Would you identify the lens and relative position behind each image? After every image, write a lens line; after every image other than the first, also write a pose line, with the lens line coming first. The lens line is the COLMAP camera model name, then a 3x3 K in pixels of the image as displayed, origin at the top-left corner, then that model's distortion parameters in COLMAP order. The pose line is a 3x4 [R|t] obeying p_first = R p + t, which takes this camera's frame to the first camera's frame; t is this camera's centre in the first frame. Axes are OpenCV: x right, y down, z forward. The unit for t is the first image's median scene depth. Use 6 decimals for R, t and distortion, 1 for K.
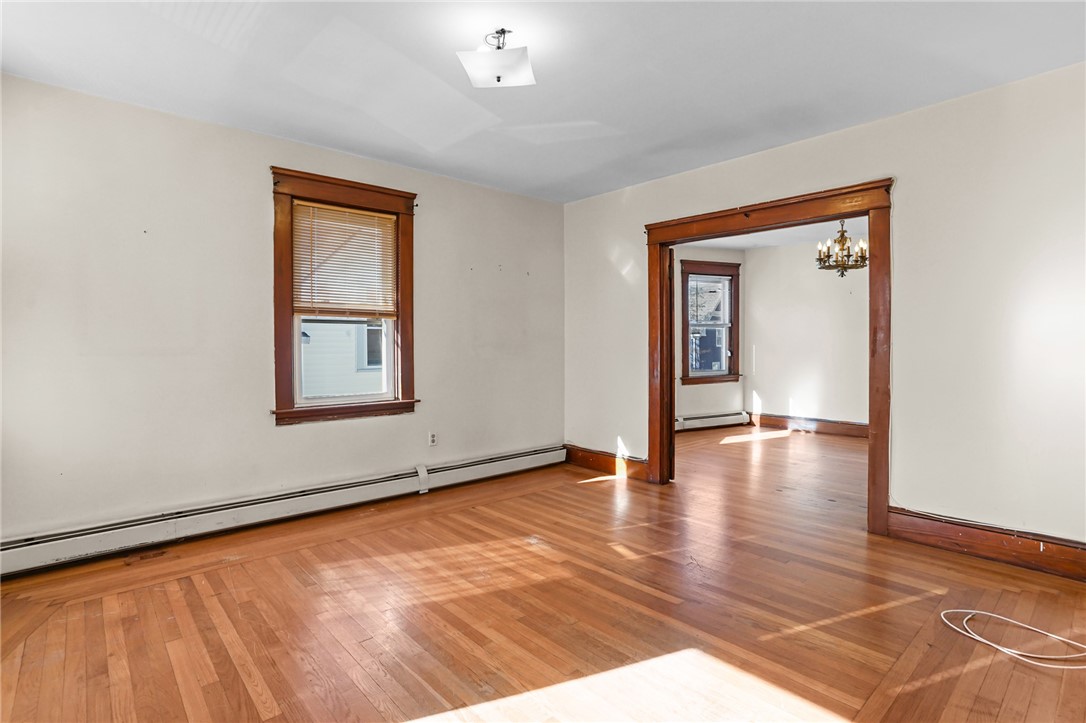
lens RADIAL K [[525.6, 0, 549.1], [0, 525.6, 355.0], [0, 0, 1]] dist [-0.063804, 0.035403]
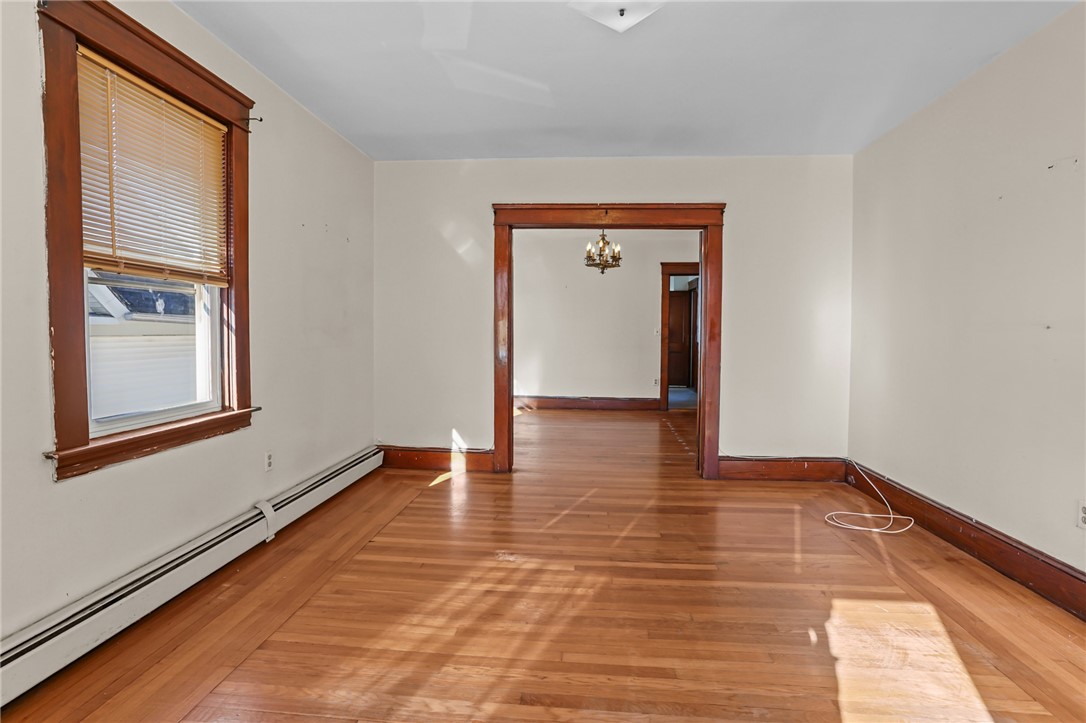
lens RADIAL K [[519.2, 0, 542.6], [0, 519.2, 353.8], [0, 0, 1]] dist [-0.068403, 0.033966]
pose [[0.741048, -0.019597, 0.671166, -0.425429], [0.001253, 0.999613, 0.027803, -0.002088], [-0.671451, -0.019763, 0.740786, 0.264335]]
